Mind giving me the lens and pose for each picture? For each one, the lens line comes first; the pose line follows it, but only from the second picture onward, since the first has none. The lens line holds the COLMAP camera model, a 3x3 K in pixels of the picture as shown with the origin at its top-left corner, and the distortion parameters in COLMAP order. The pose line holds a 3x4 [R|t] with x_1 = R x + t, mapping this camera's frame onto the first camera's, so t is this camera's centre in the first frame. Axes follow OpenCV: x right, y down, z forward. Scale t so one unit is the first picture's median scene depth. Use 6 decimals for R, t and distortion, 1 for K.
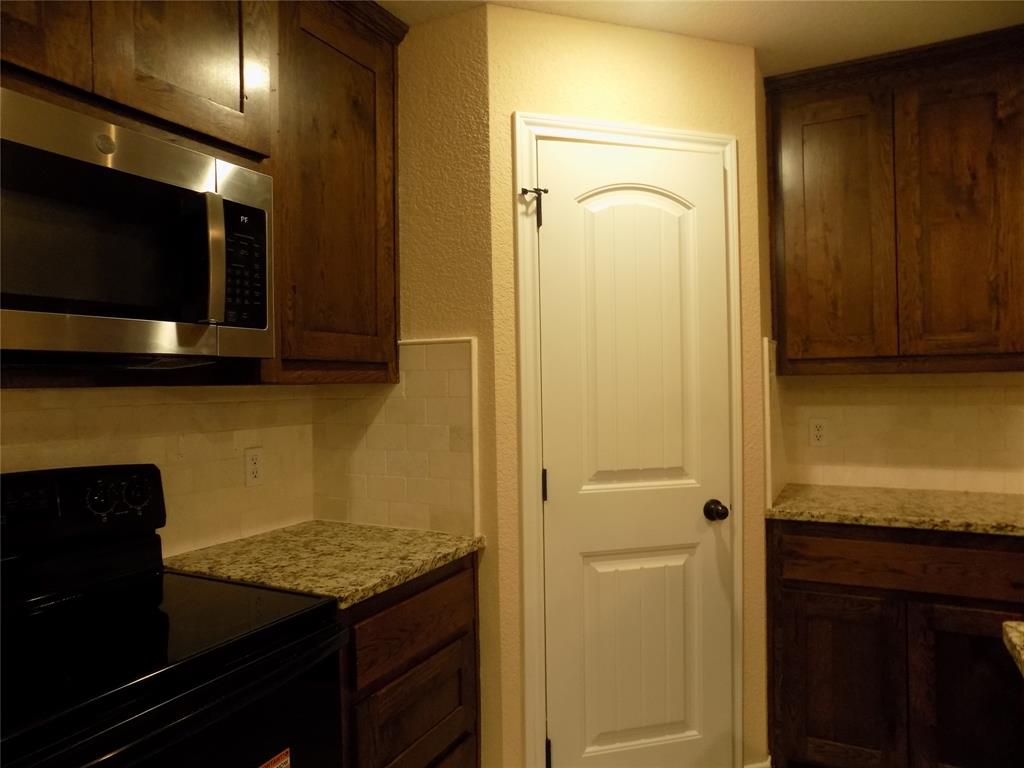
lens RADIAL K [[691.6, 0, 518.5], [0, 691.6, 384.1], [0, 0, 1]] dist [-0.059944, 0.059083]
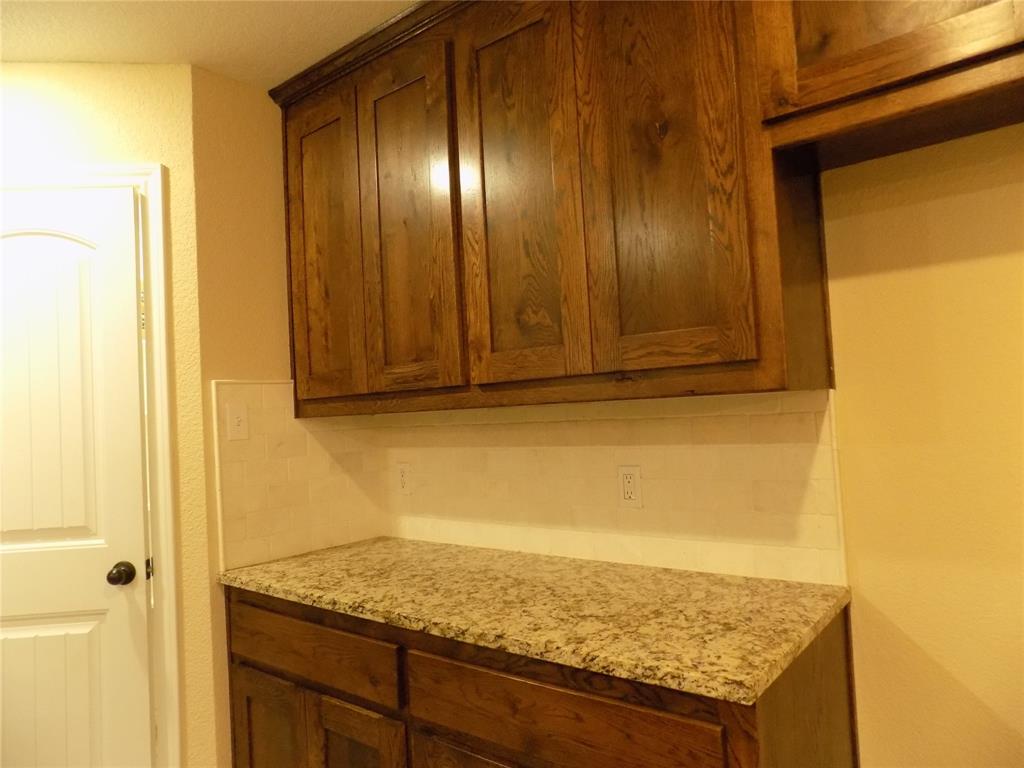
lens RADIAL K [[691.6, 0, 512.8], [0, 691.6, 385.3], [0, 0, 1]] dist [-0.059944, 0.059083]
pose [[0.976769, -0.041333, -0.210272, 1.019188], [0.035416, 0.998866, -0.031827, -0.020045], [0.211349, 0.023641, 0.977125, 0.224424]]
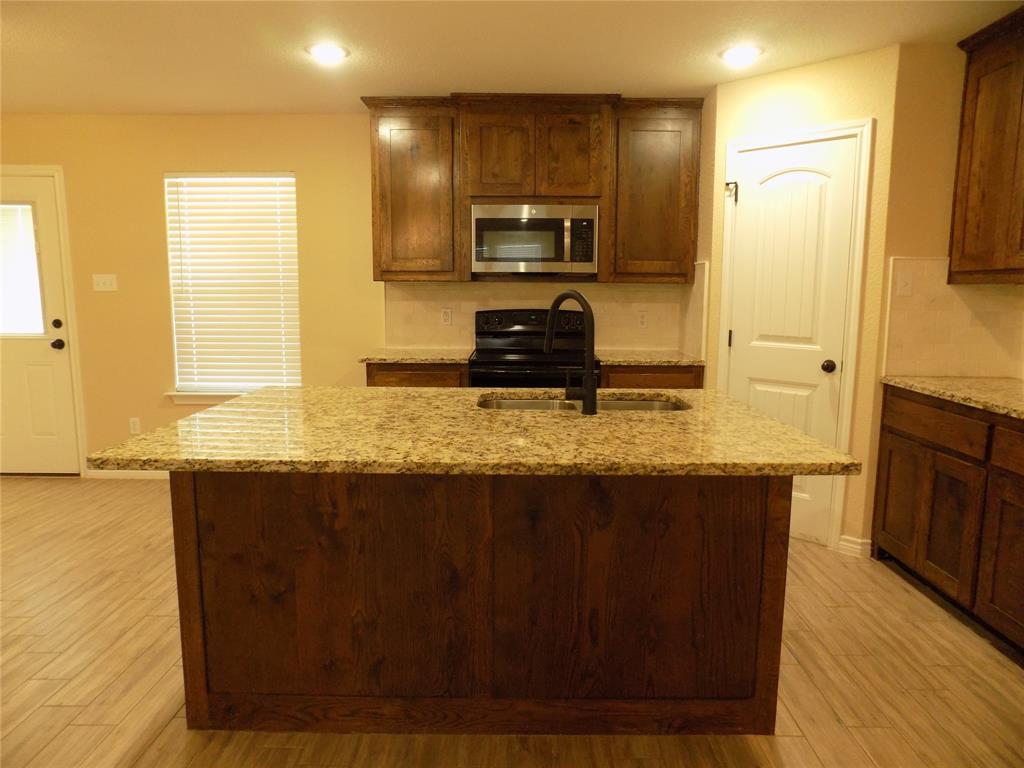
lens RADIAL K [[691.6, 0, 515.6], [0, 691.6, 381.8], [0, 0, 1]] dist [-0.059944, 0.059083]
pose [[0.448161, 0.142500, -0.882522, 1.425670], [-0.014200, 0.988224, 0.152357, -0.017397], [0.893840, -0.055749, 0.444907, -0.386195]]
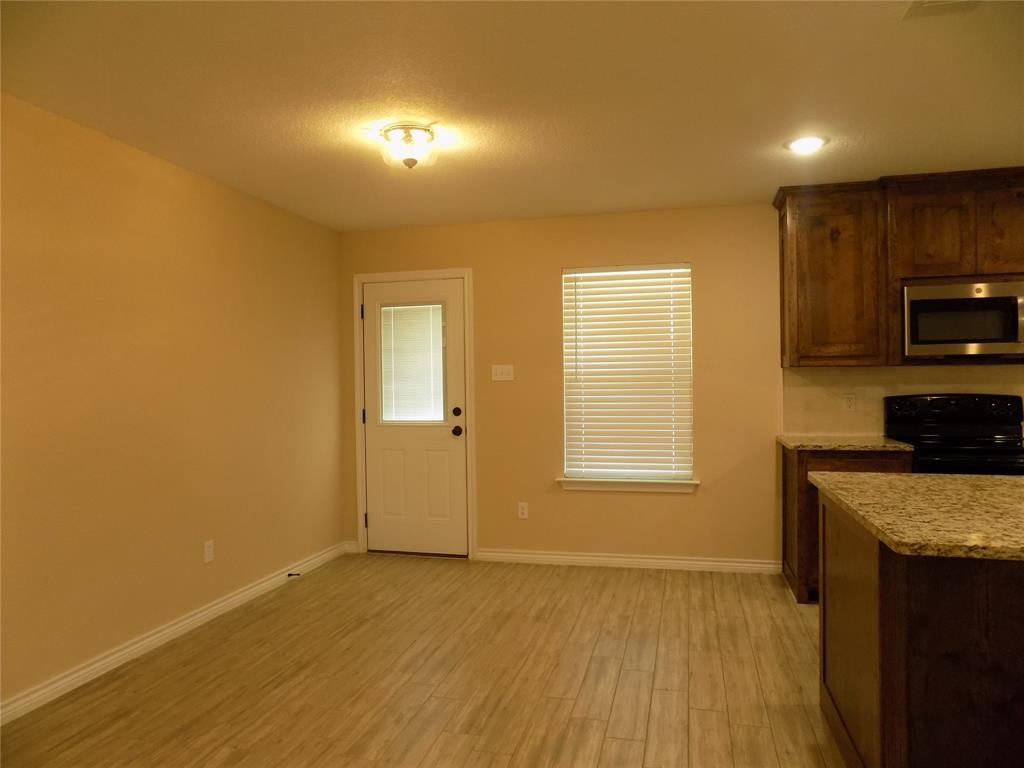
lens RADIAL K [[691.6, 0, 510.1], [0, 691.6, 383.5], [0, 0, 1]] dist [-0.059944, 0.059083]
pose [[0.229009, 0.022907, -0.973155, 1.153536], [0.006820, 0.999661, 0.025135, -0.002497], [0.973400, -0.012393, 0.228775, -1.093287]]
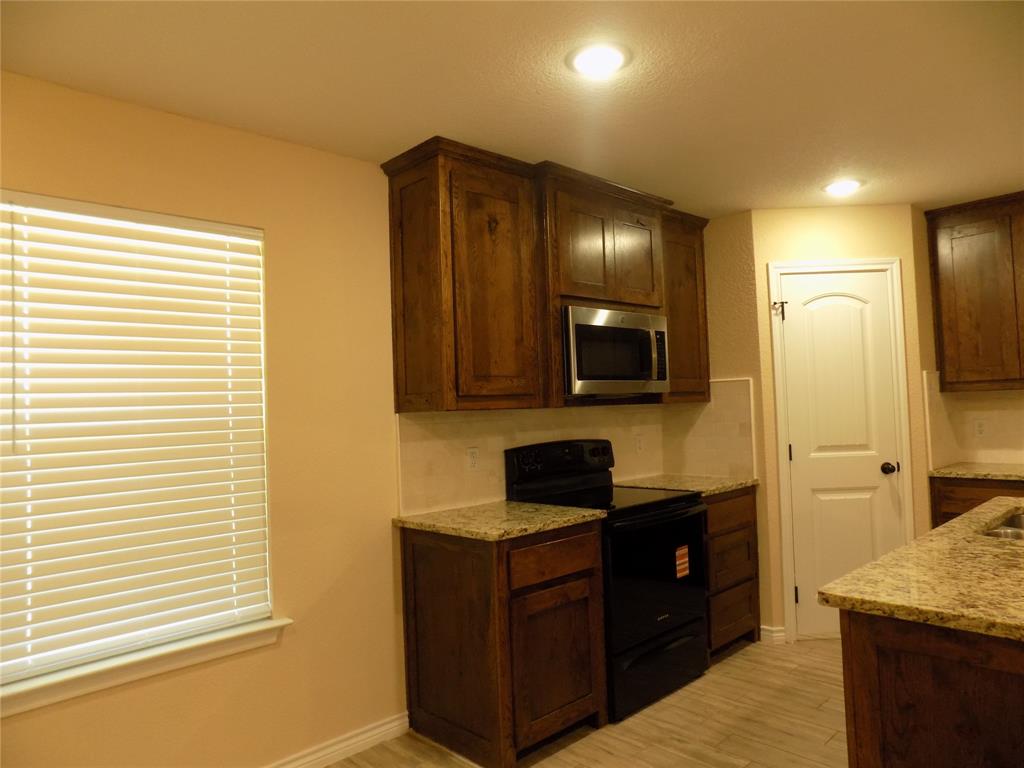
lens RADIAL K [[691.6, 0, 519.6], [0, 691.6, 384.3], [0, 0, 1]] dist [-0.059944, 0.059083]
pose [[0.944692, -0.028450, -0.326722, -0.044514], [0.020077, 0.999379, -0.028972, -0.005613], [0.327344, 0.020810, 0.944676, -1.034923]]
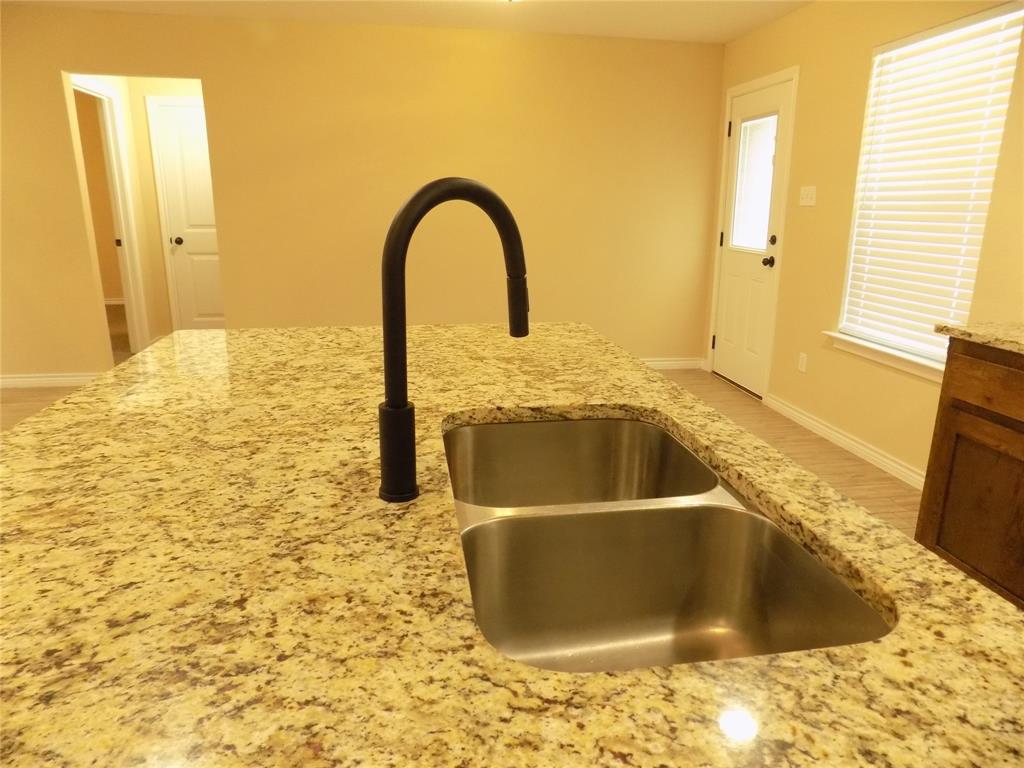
lens RADIAL K [[691.6, 0, 512.0], [0, 691.6, 385.7], [0, 0, 1]] dist [-0.059944, 0.059083]
pose [[-0.813018, 0.160338, -0.559726, 0.703284], [0.004663, 0.963097, 0.269115, 0.013033], [0.582219, 0.216186, -0.783763, 0.577912]]
